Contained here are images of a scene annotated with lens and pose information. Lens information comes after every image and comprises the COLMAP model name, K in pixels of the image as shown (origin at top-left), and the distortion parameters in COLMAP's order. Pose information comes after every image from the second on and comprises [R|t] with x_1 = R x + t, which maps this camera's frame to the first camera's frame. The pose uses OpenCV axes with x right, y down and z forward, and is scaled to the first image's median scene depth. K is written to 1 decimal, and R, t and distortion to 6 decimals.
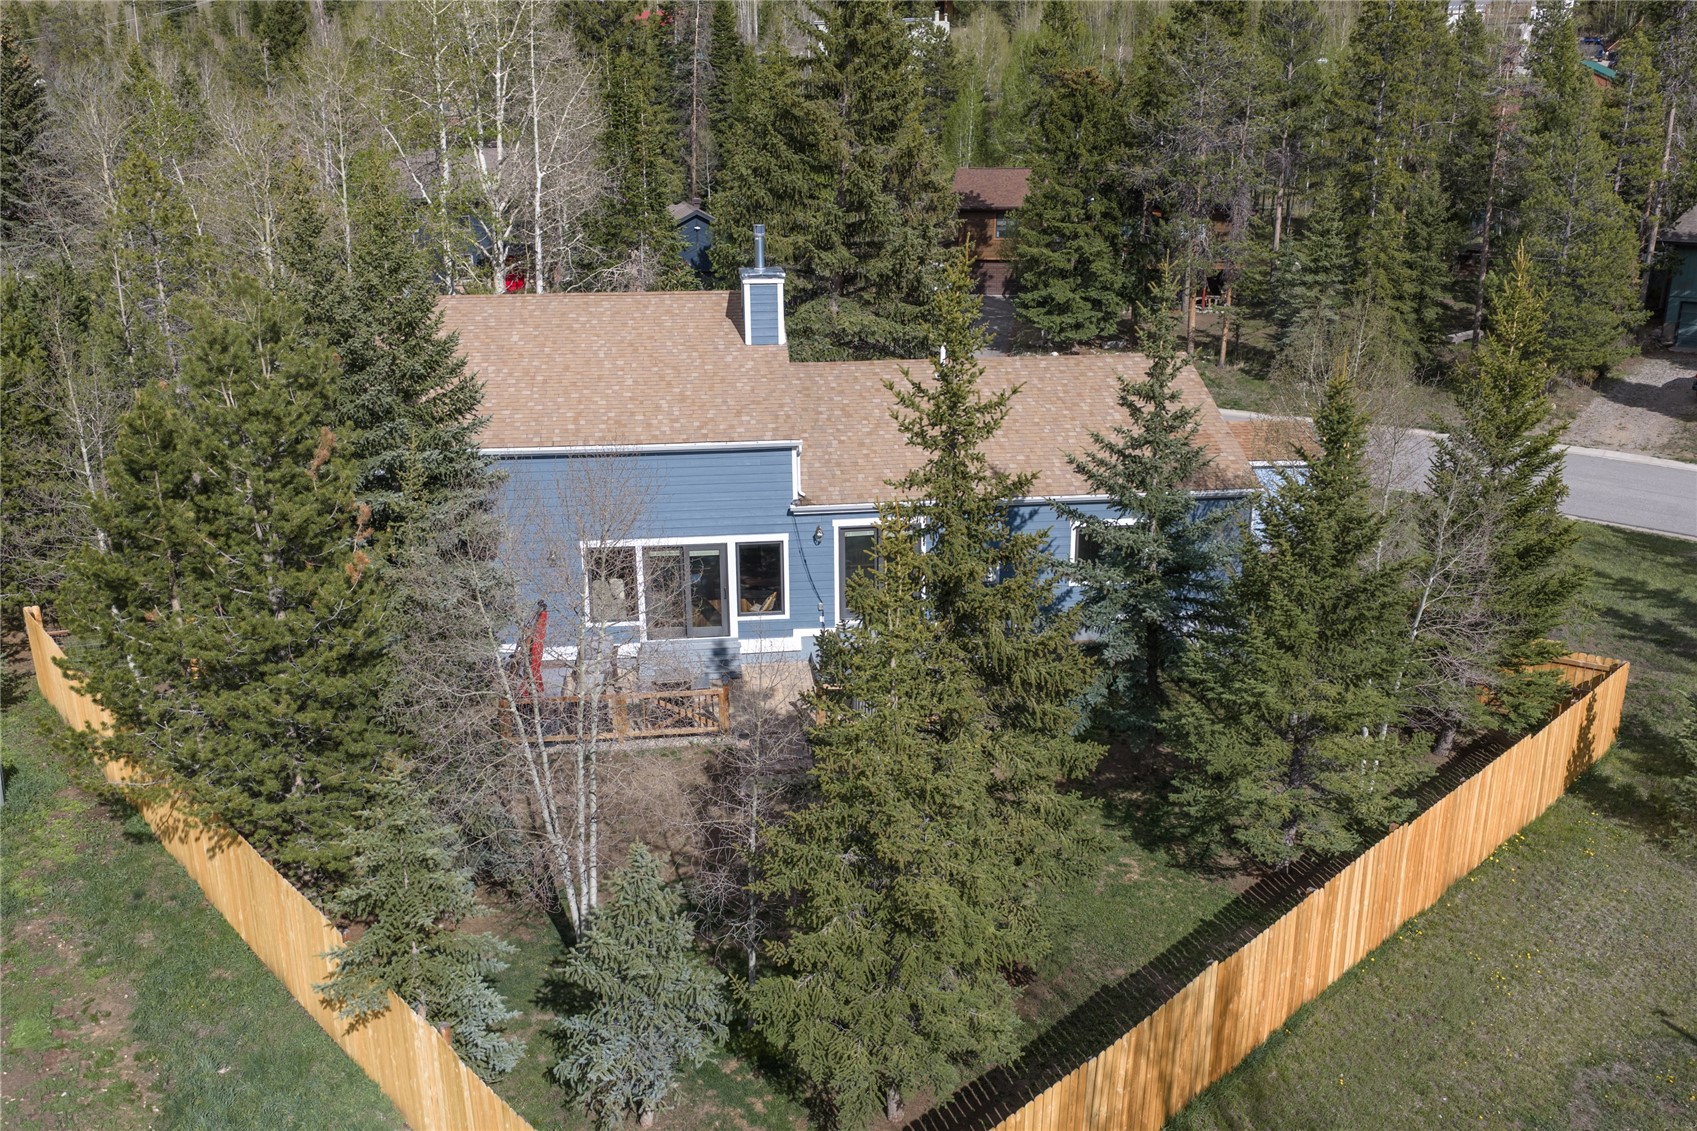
lens RADIAL K [[1386.9, 0, 854.1], [0, 1386.9, 568.6], [0, 0, 1]] dist [0.008024, -0.002740]
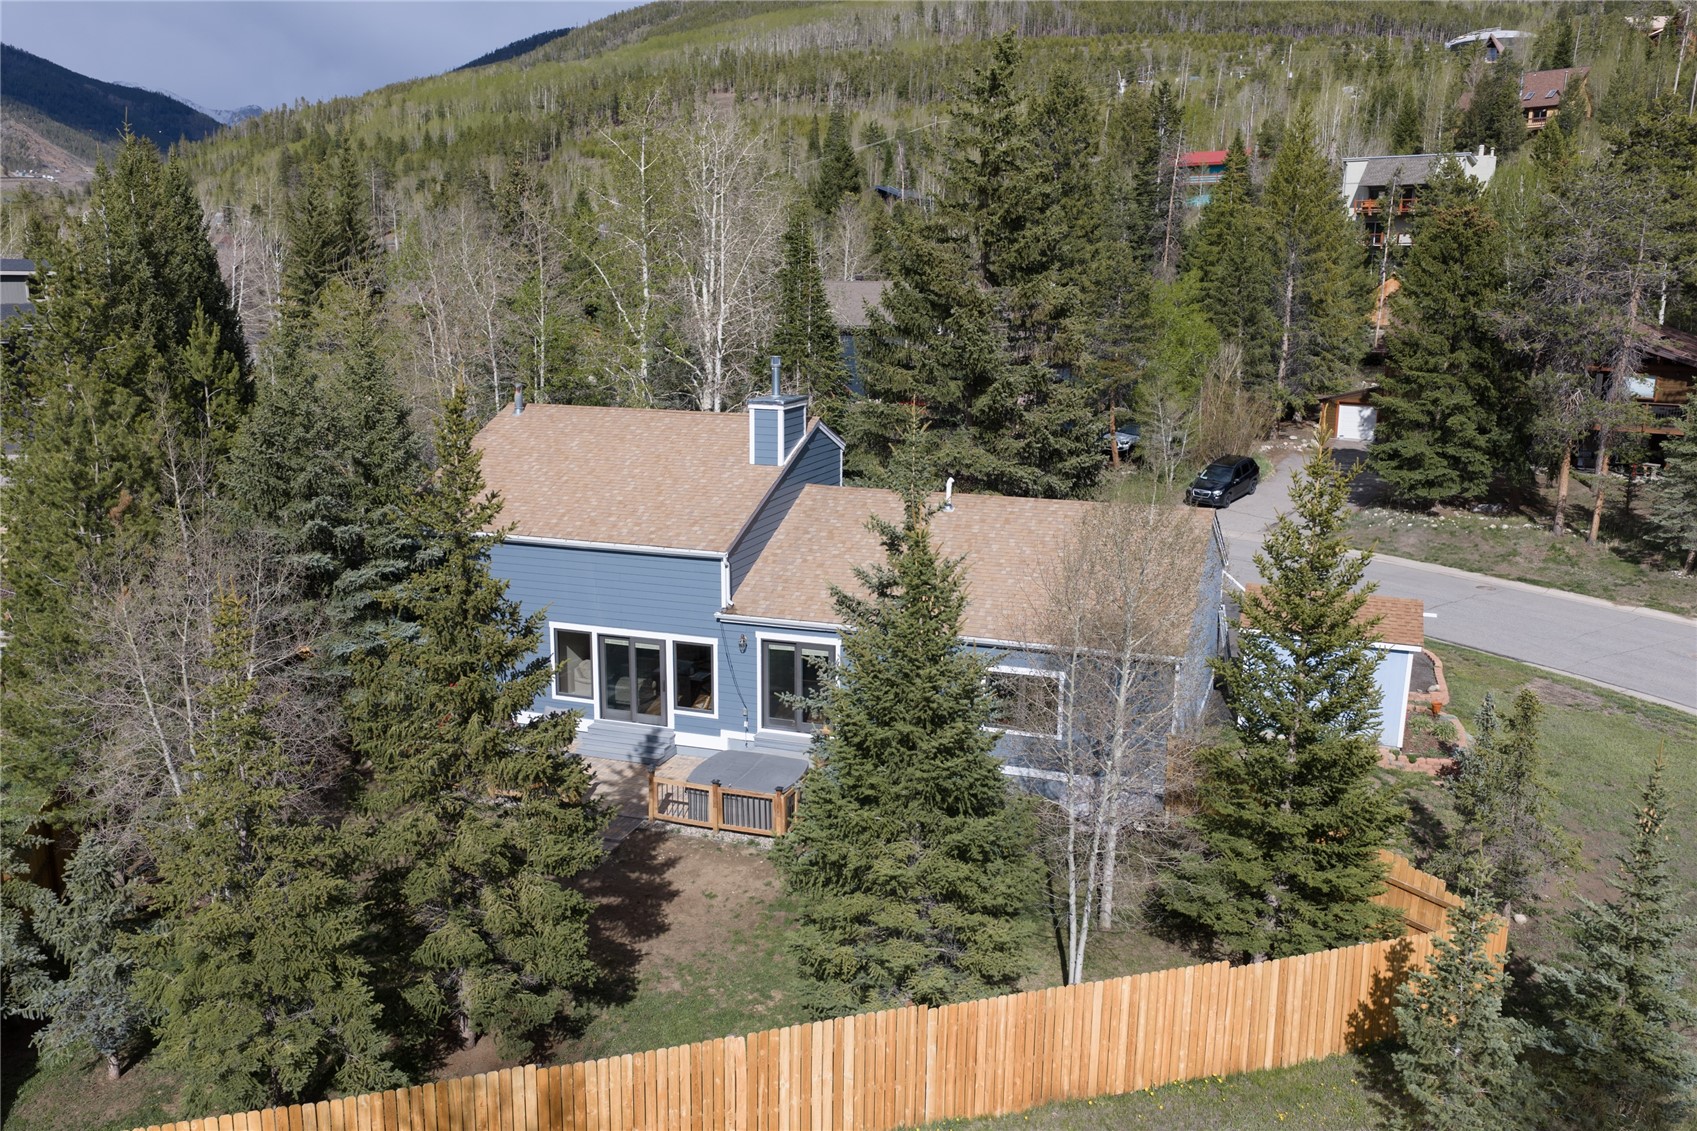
lens RADIAL K [[1386.9, 0, 854.1], [0, 1386.9, 568.6], [0, 0, 1]] dist [0.008024, -0.002740]
pose [[0.900361, 0.106215, -0.421981, 0.482942], [-0.143461, 0.987989, -0.057413, -0.031655], [0.410814, 0.112230, 0.904785, 0.067818]]
